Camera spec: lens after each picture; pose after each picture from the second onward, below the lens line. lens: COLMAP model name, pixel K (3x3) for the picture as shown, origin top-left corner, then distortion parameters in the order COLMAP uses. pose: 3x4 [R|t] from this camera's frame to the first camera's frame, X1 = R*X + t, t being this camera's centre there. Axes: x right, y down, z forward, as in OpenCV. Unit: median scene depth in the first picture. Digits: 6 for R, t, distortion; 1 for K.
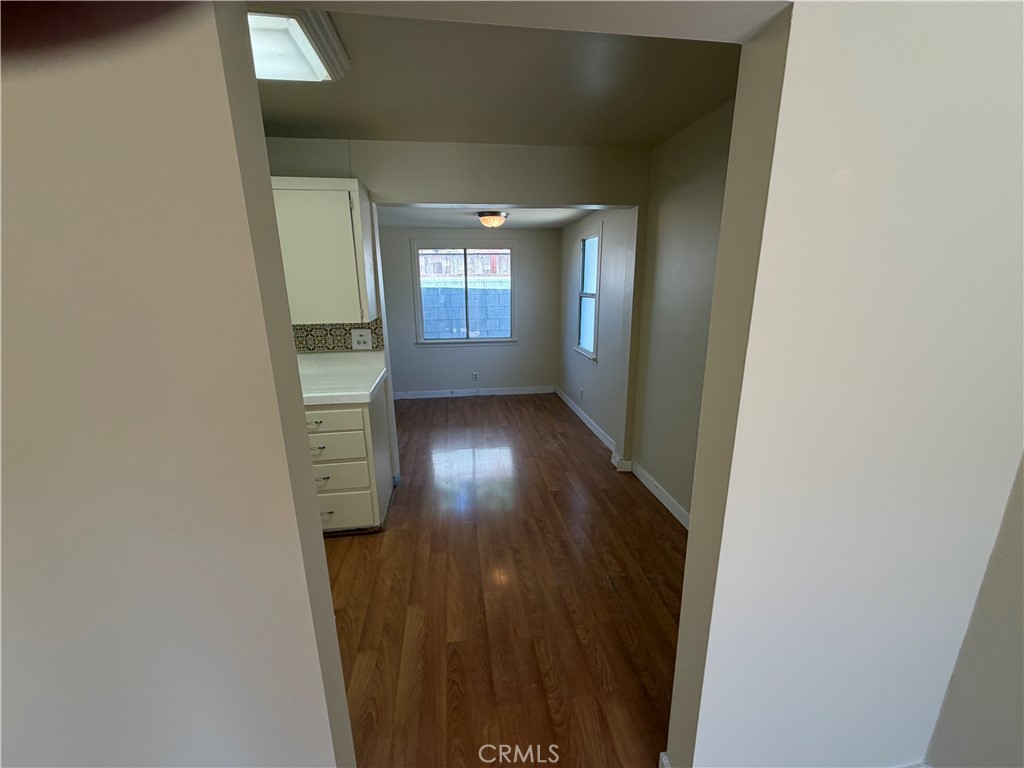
lens RADIAL K [[409.9, 0, 507.7], [0, 409.9, 384.5], [0, 0, 1]] dist [0.001220, -0.000094]
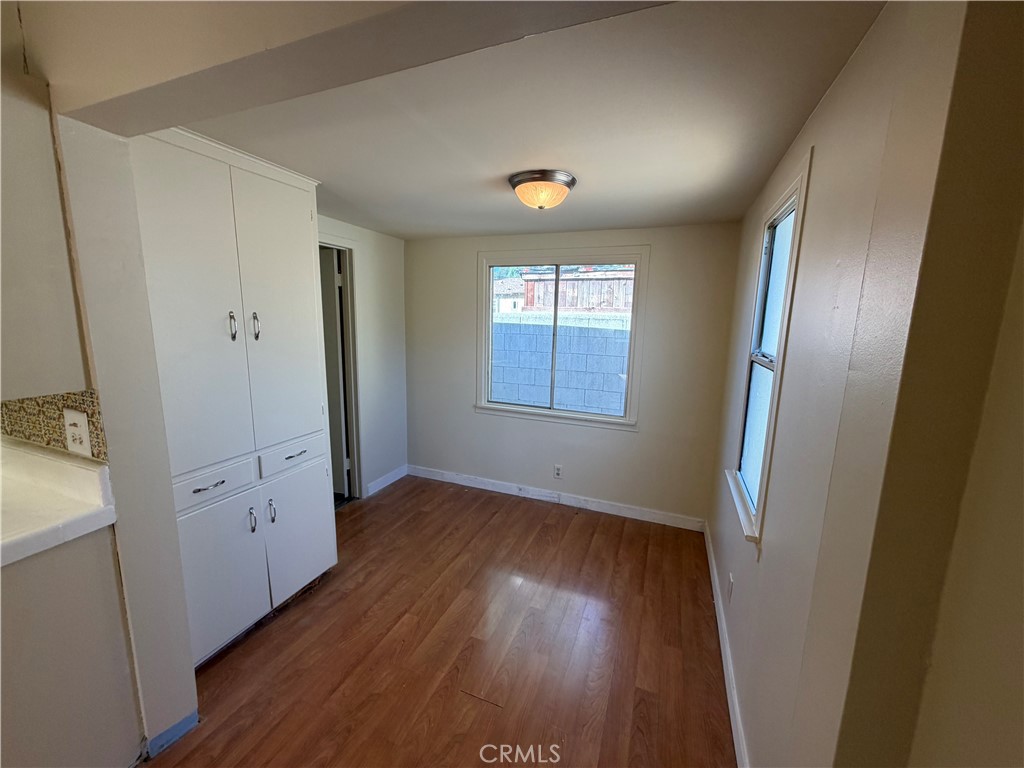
lens RADIAL K [[409.9, 0, 507.7], [0, 409.9, 384.5], [0, 0, 1]] dist [0.001220, -0.000094]
pose [[0.872276, 0.109358, -0.476629, 0.146682], [-0.149261, 0.987702, -0.046543, -0.119579], [0.465677, 0.111740, 0.877872, 0.464582]]
